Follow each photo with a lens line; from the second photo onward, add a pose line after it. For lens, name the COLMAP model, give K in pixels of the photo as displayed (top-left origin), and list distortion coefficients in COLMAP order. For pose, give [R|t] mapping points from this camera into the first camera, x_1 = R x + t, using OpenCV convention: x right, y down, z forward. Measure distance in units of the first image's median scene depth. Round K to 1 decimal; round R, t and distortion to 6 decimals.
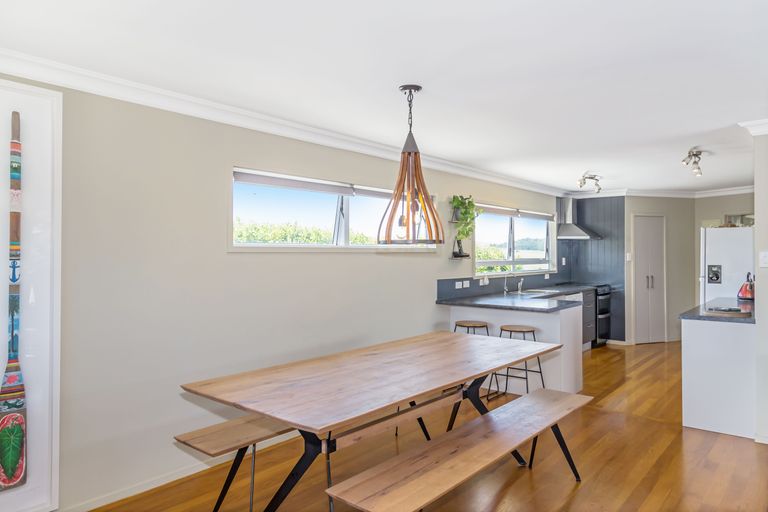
lens RADIAL K [[513.7, 0, 384.0], [0, 513.7, 256.0], [0, 0, 1]] dist [0.003237, 0.000307]
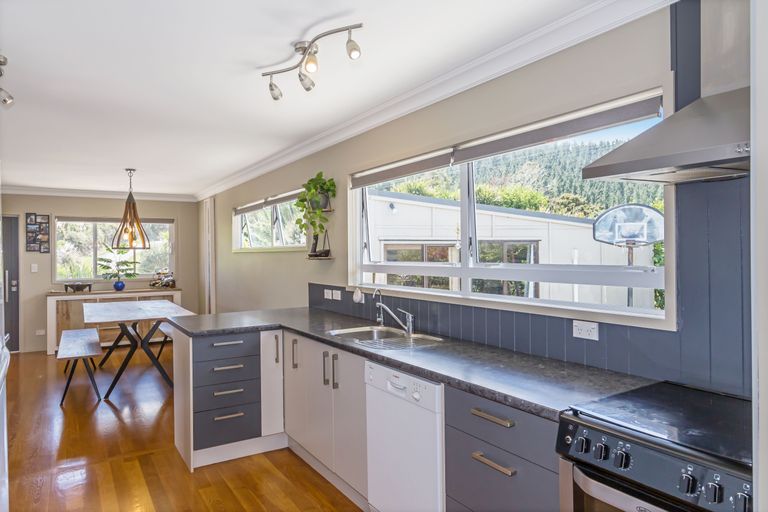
lens RADIAL K [[513.7, 0, 384.0], [0, 513.7, 256.0], [0, 0, 1]] dist [0.003237, 0.000307]
pose [[-0.304081, 0.010850, -0.952584, 0.809601], [0.002292, 0.999941, 0.010657, -0.006259], [0.952643, 0.001057, -0.304088, 1.272479]]
